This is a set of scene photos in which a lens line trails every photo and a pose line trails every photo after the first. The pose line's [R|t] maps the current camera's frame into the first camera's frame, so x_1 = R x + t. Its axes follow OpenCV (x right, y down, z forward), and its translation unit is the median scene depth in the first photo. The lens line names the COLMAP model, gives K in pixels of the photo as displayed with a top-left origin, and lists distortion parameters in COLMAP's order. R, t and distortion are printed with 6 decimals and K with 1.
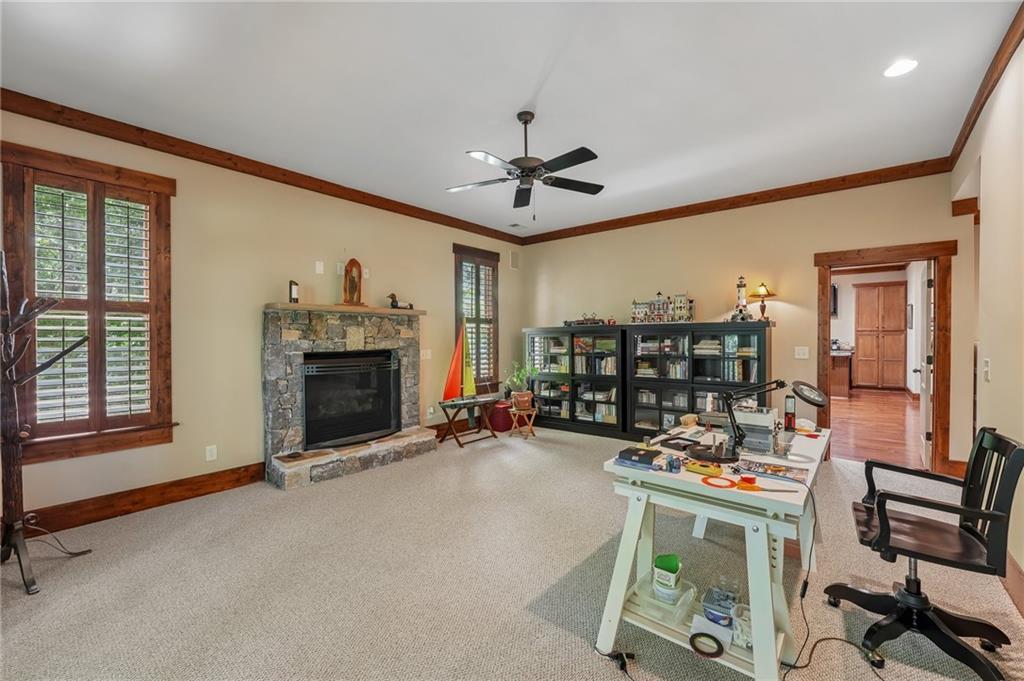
lens RADIAL K [[428.4, 0, 514.5], [0, 428.4, 339.1], [0, 0, 1]] dist [-0.015977, -0.000017]
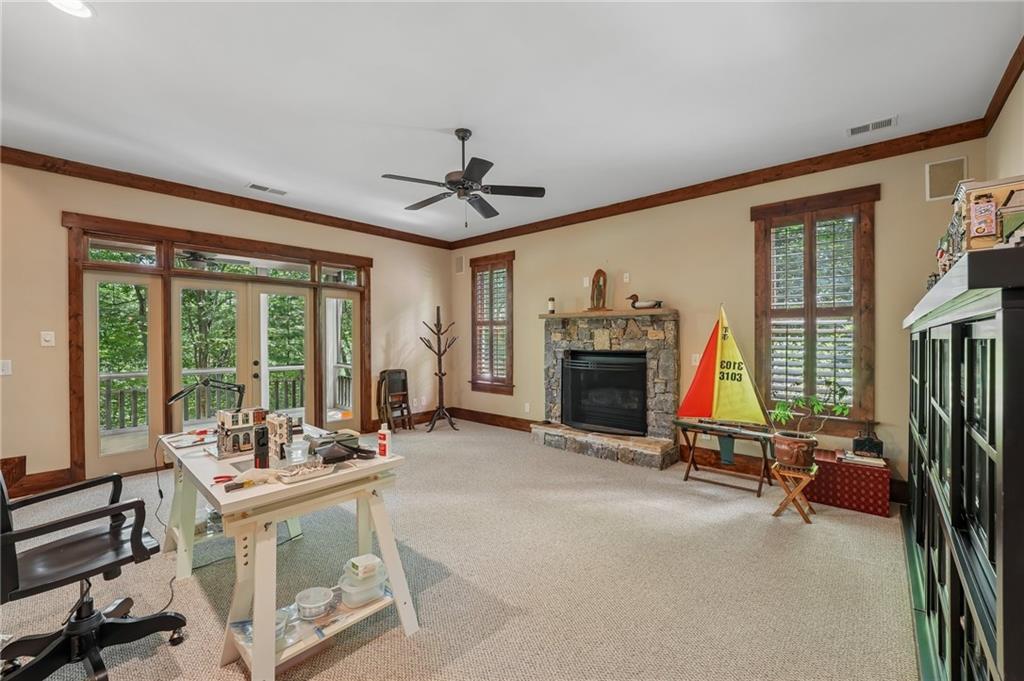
lens RADIAL K [[397.3, 0, 518.6], [0, 397.3, 341.7], [0, 0, 1]] dist [-0.053548, 0.000152]
pose [[-0.030878, 0.011965, -0.999452, 0.673800], [-0.007050, 0.999901, 0.012189, -0.007180], [0.999498, 0.007422, -0.030791, 0.810065]]
